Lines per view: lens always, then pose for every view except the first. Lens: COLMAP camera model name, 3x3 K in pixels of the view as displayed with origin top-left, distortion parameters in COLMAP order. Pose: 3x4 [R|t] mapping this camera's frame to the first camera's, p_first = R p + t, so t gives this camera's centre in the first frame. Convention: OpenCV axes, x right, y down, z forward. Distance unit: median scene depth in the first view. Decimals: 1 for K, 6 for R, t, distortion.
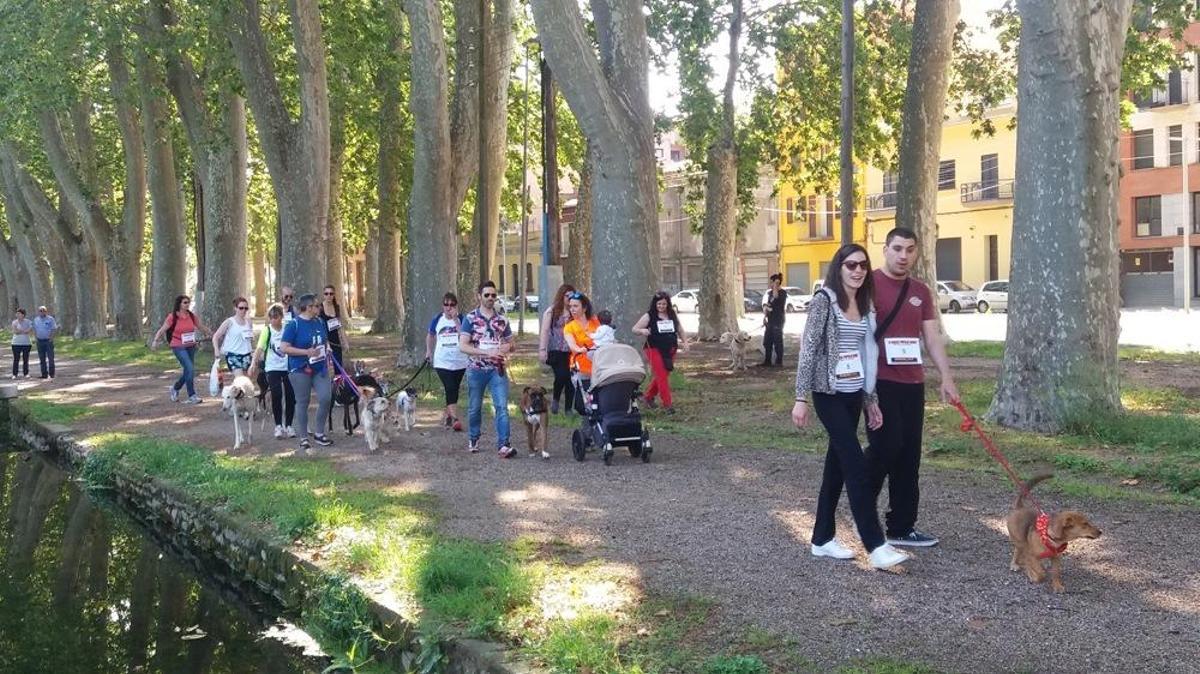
lens RADIAL K [[1668.2, 0, 600.0], [0, 1668.2, 337.0], [0, 0, 1]] dist [0.276577, -1.206449]
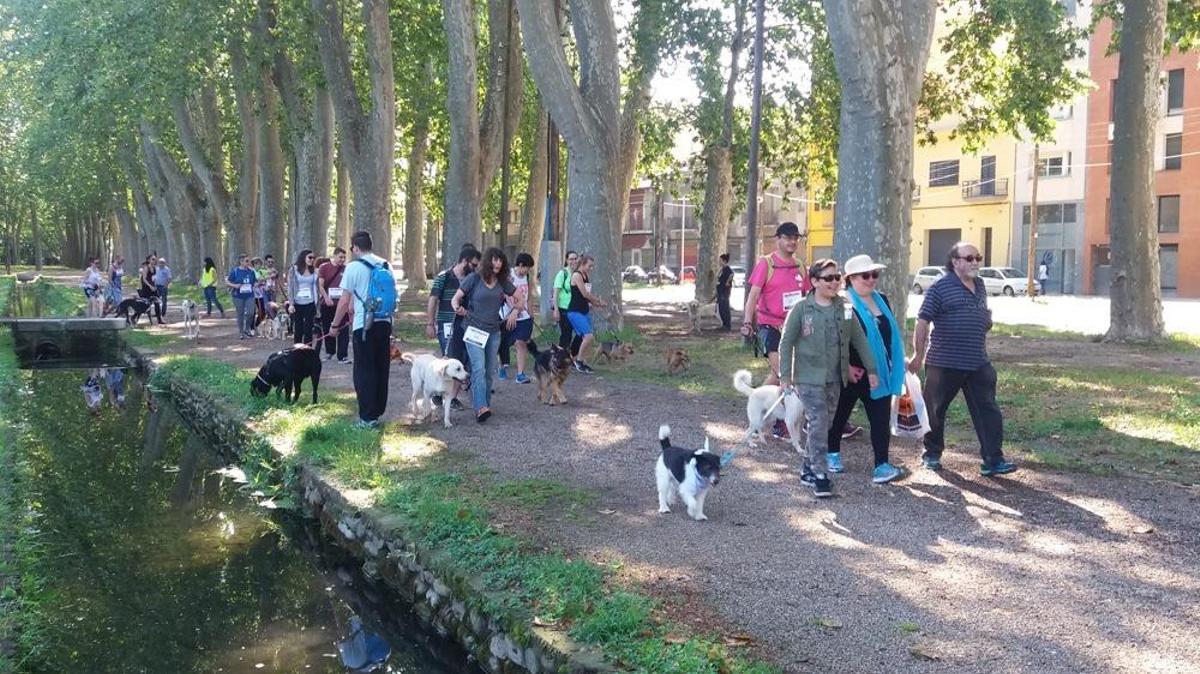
lens RADIAL K [[1668.2, 0, 600.0], [0, 1668.2, 337.0], [0, 0, 1]] dist [0.276577, -1.206449]
pose [[0.994485, 0.041931, -0.096134, 0.119414], [-0.040405, 0.999025, 0.017763, 0.004269], [0.096785, -0.013781, 0.995210, -0.205051]]
